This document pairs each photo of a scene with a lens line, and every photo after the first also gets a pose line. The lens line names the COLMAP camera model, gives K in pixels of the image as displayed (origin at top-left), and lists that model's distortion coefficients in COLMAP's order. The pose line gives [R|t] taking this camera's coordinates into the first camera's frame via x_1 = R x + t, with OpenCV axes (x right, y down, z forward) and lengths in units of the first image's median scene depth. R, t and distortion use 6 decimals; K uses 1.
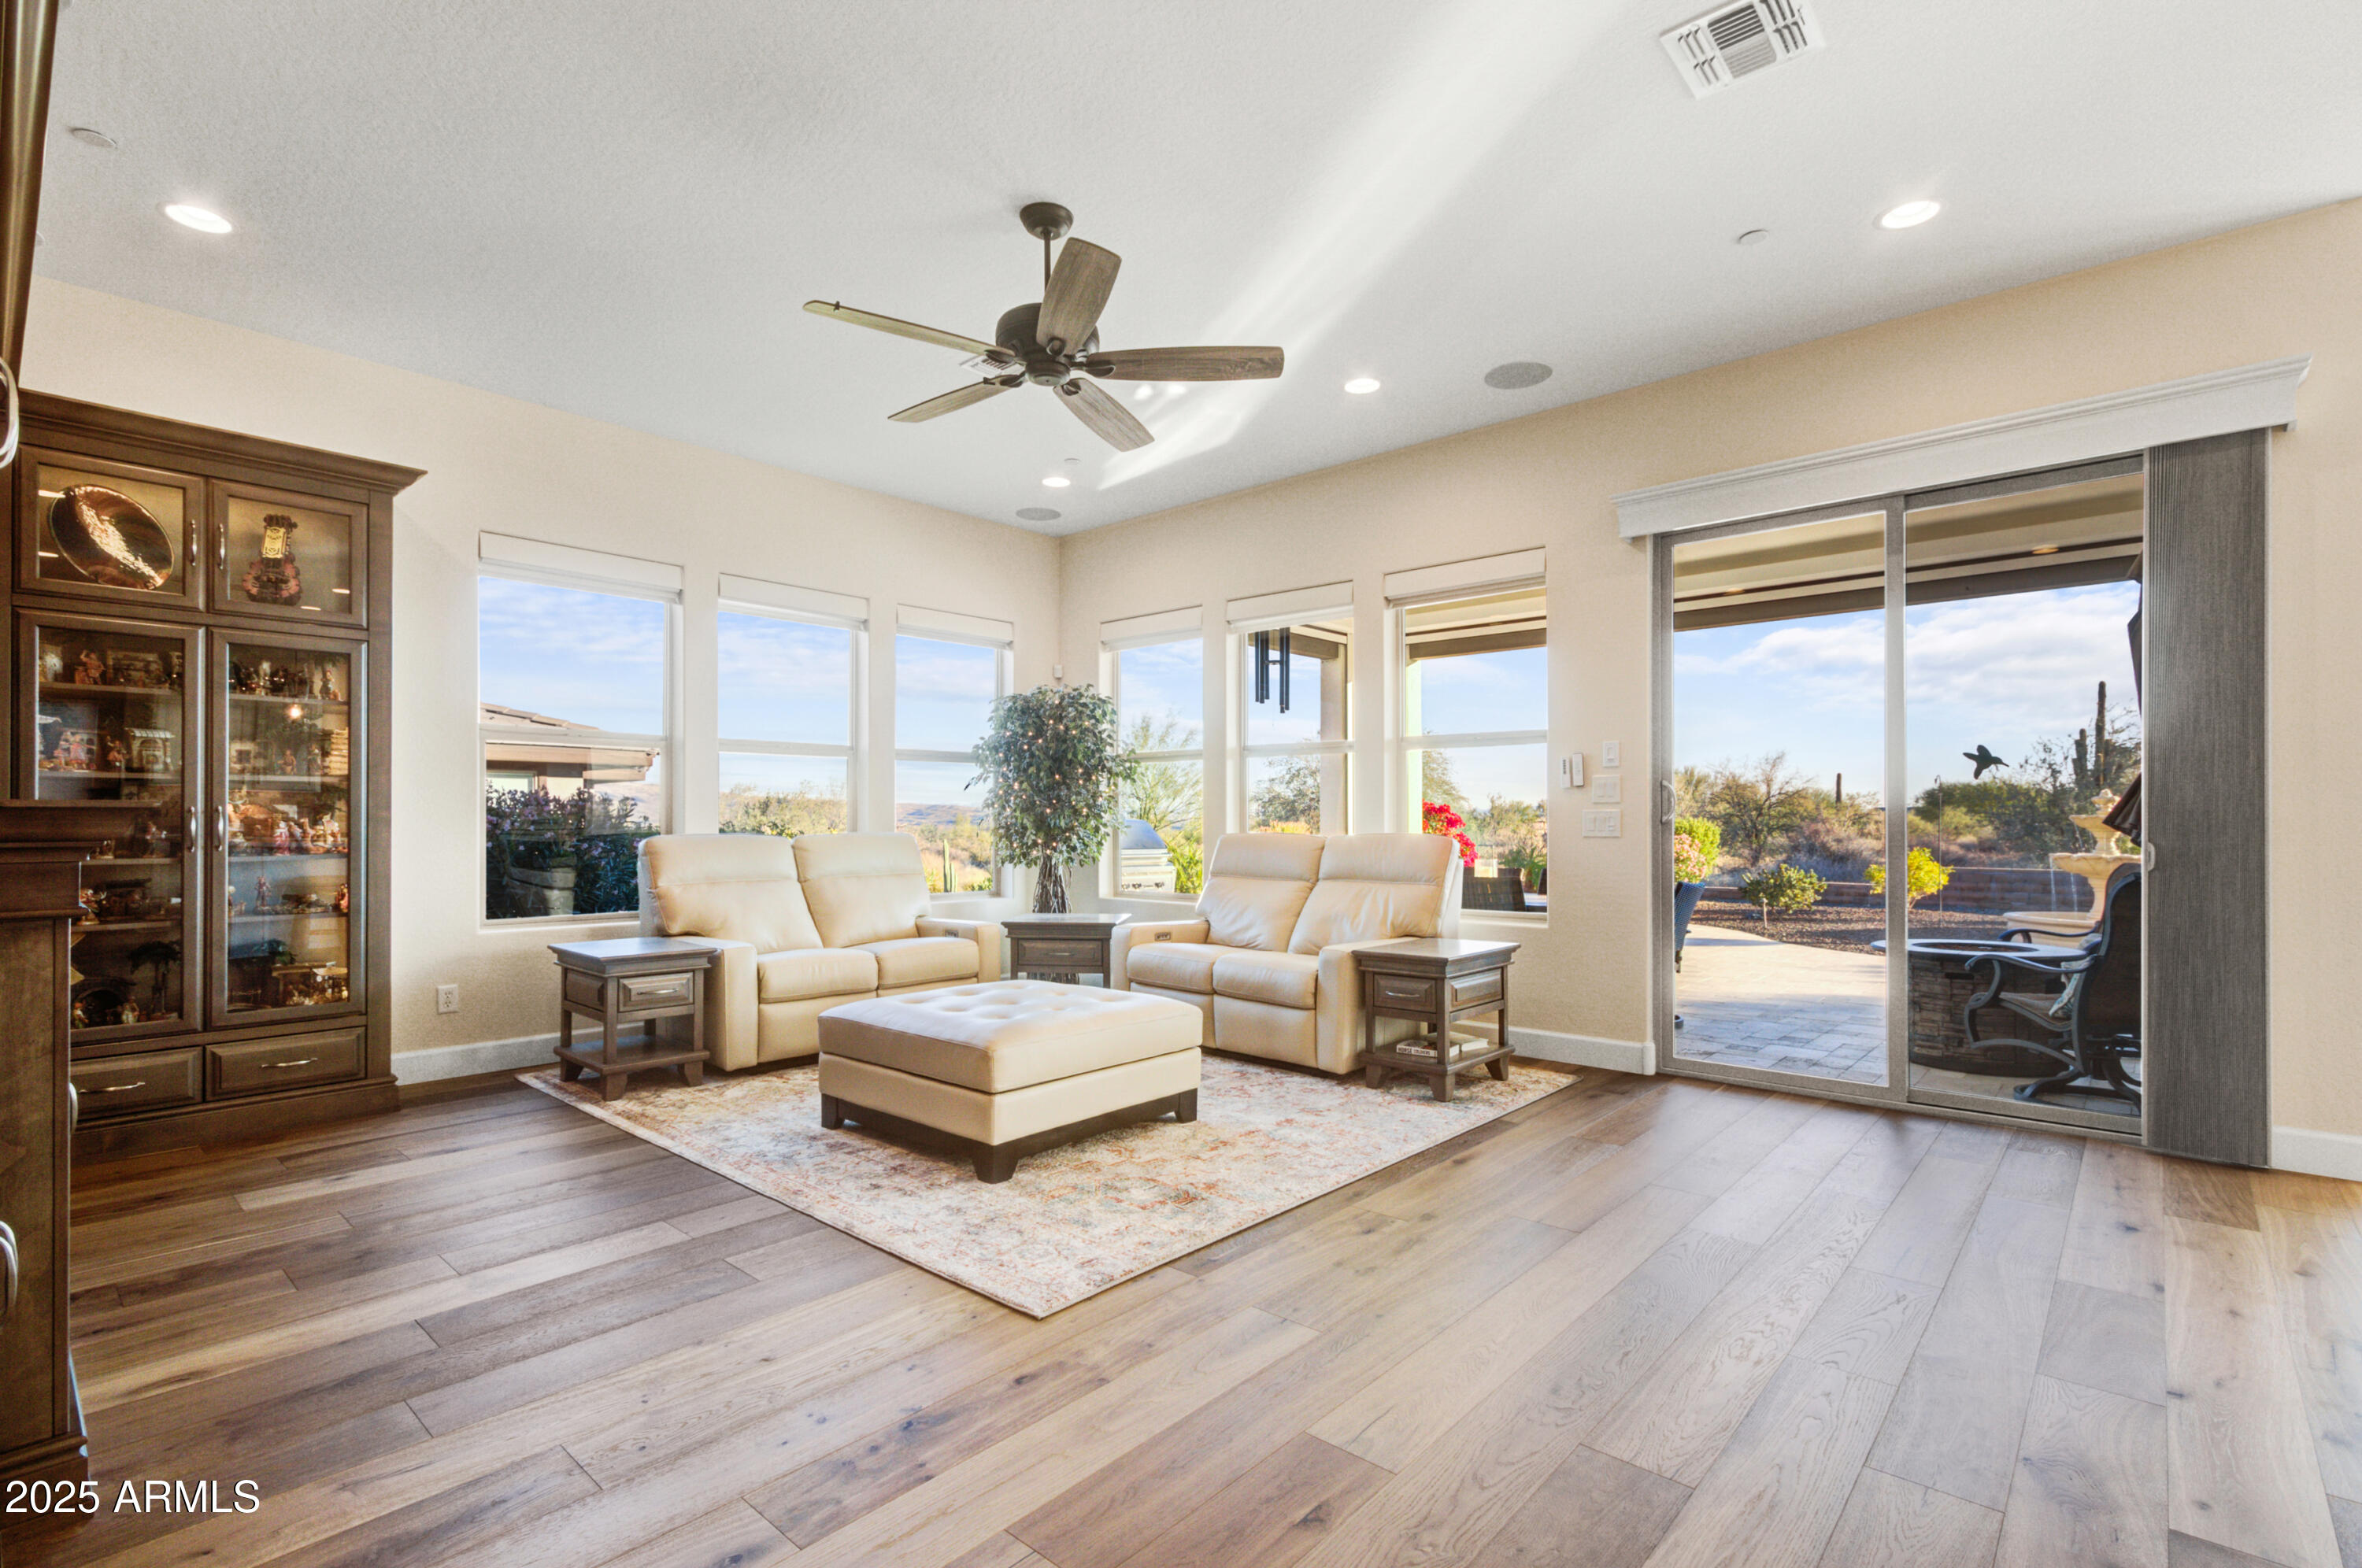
lens RADIAL K [[1097.0, 0, 1152.4], [0, 1097.0, 819.8], [0, 0, 1]] dist [-0.022051, 0.027348]
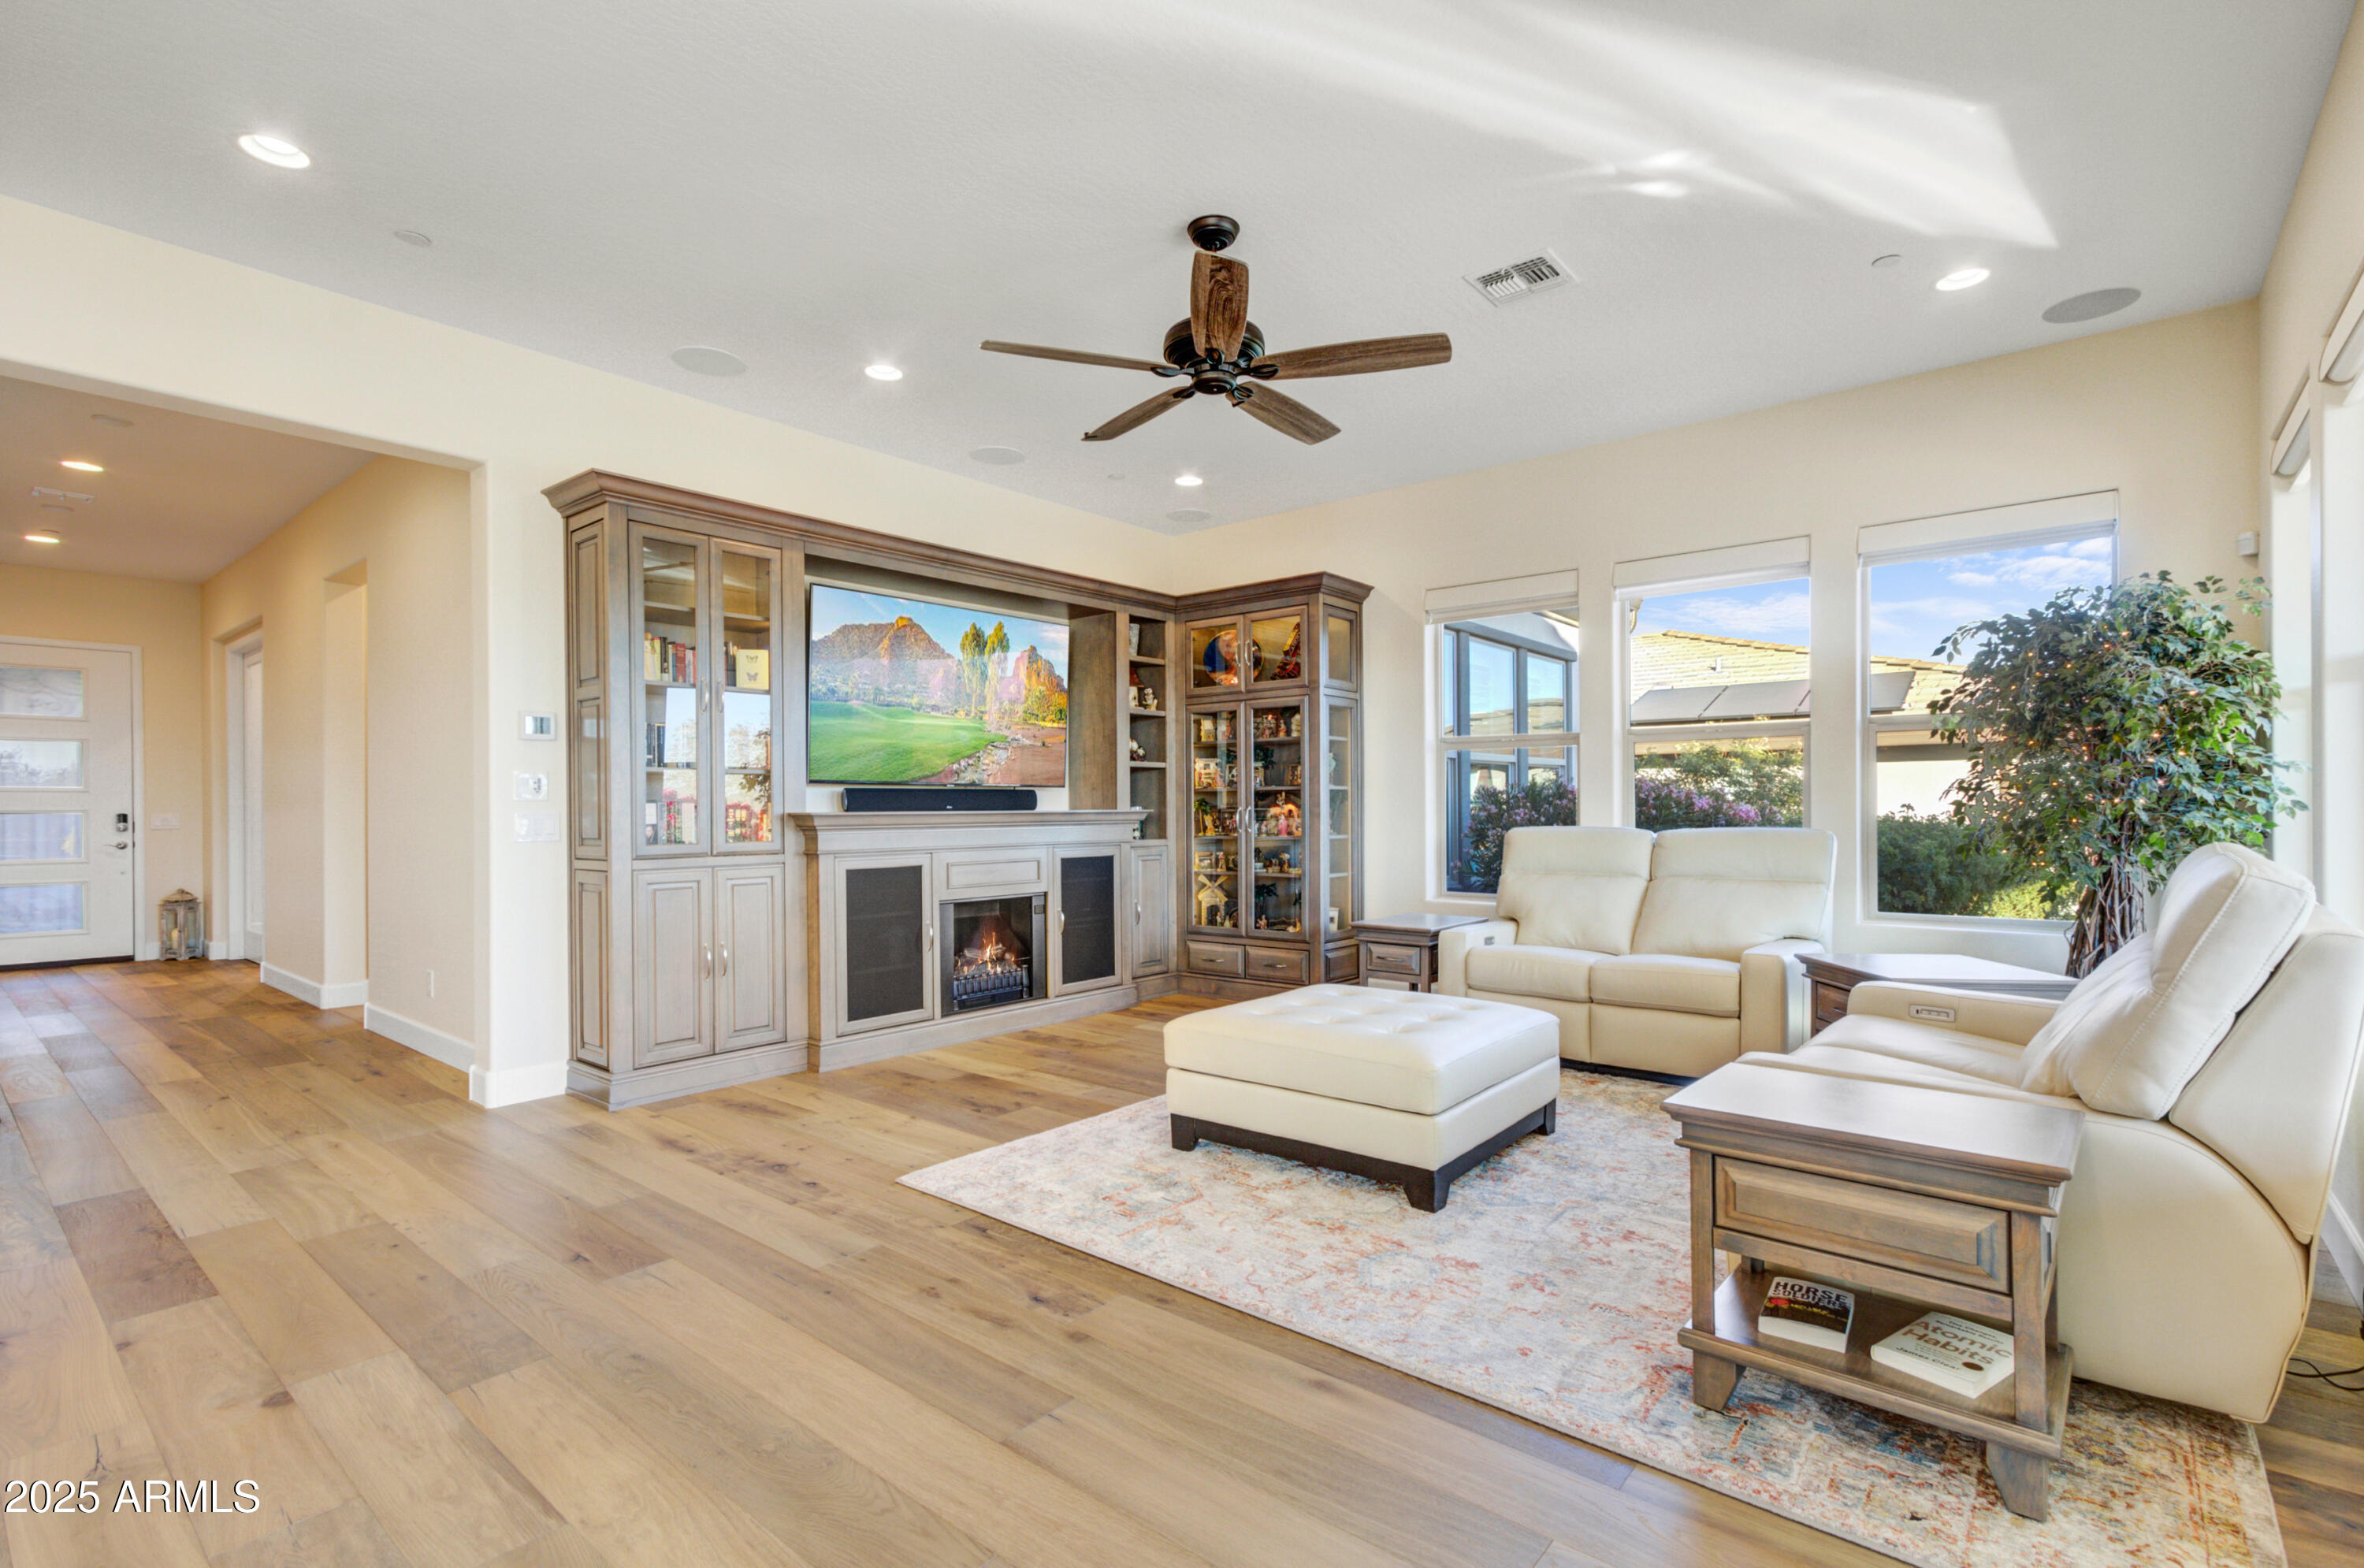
lens RADIAL K [[1046.1, 0, 1174.8], [0, 1046.1, 810.1], [0, 0, 1]] dist [-0.016064, 0.022806]
pose [[0.054441, -0.000014, -0.998517, 0.721632], [0.007328, 0.999973, 0.000386, -0.007894], [0.998490, -0.007338, 0.054440, 0.747292]]
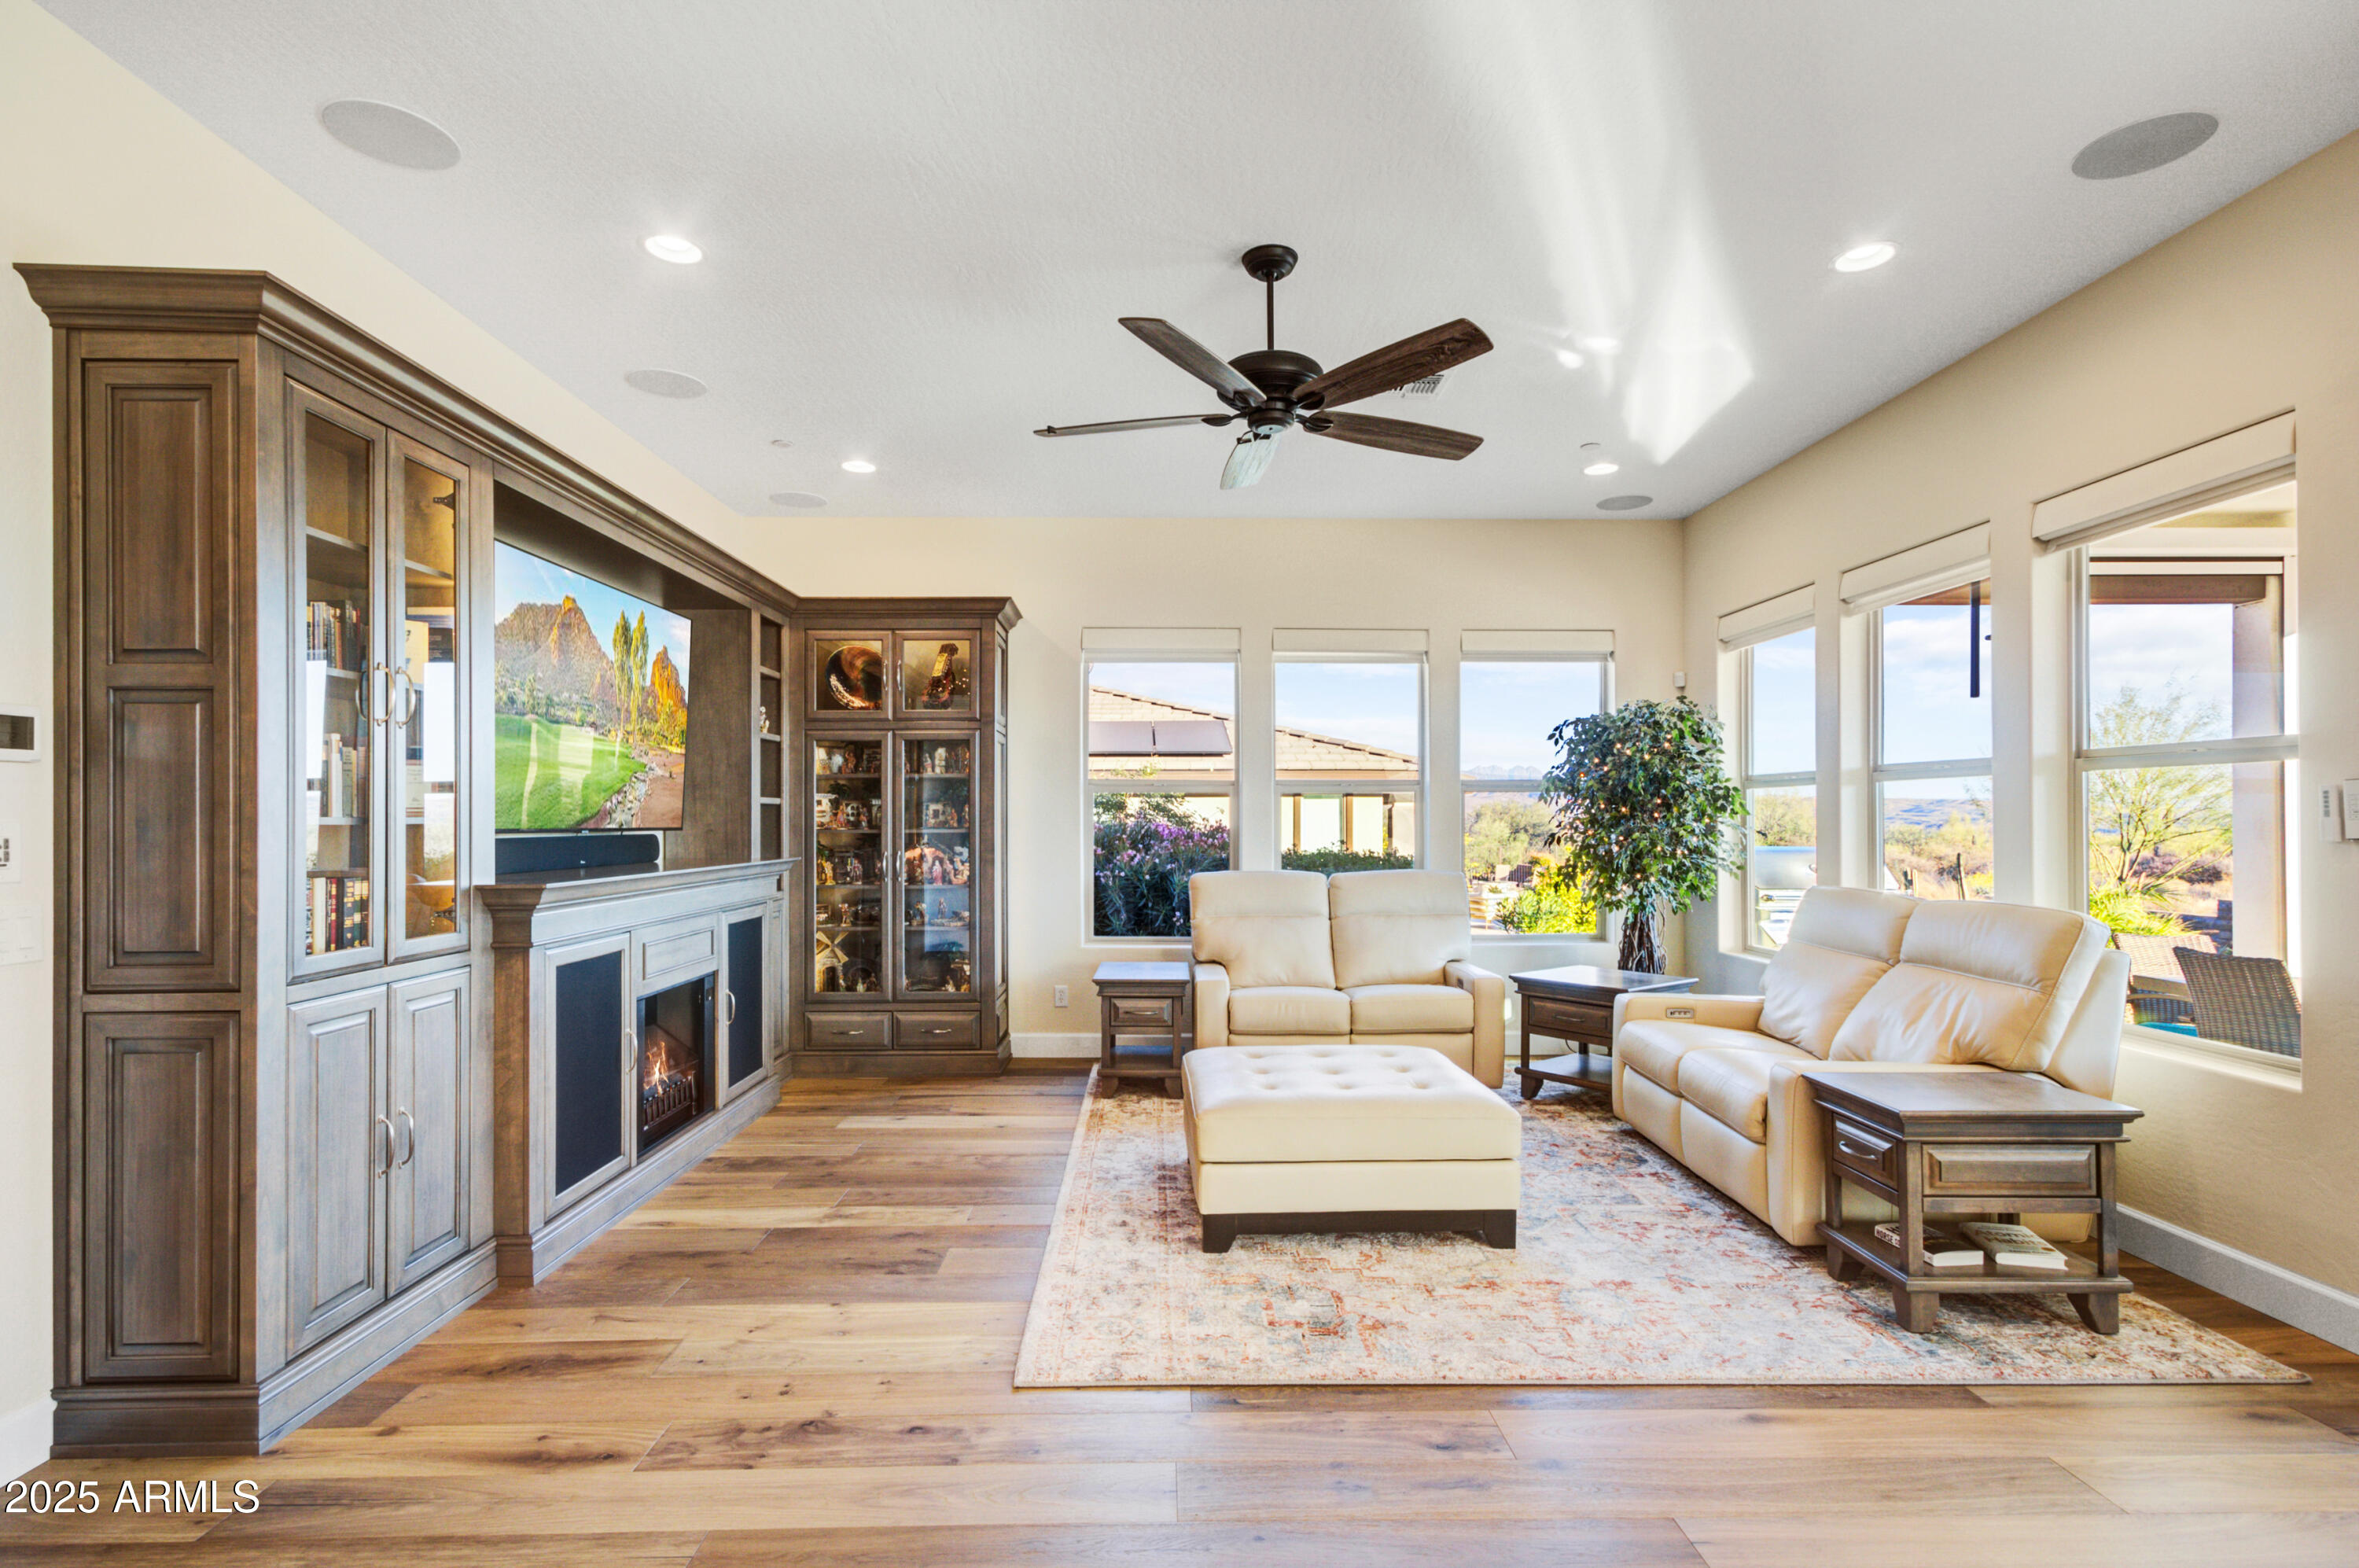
lens RADIAL K [[1095.8, 0, 1150.9], [0, 1095.8, 819.8], [0, 0, 1]] dist [-0.022051, 0.027348]
pose [[0.682772, -0.004113, -0.730620, 0.437095], [0.004856, 0.999988, -0.001091, -0.049400], [0.730616, -0.002803, 0.682783, 0.222878]]
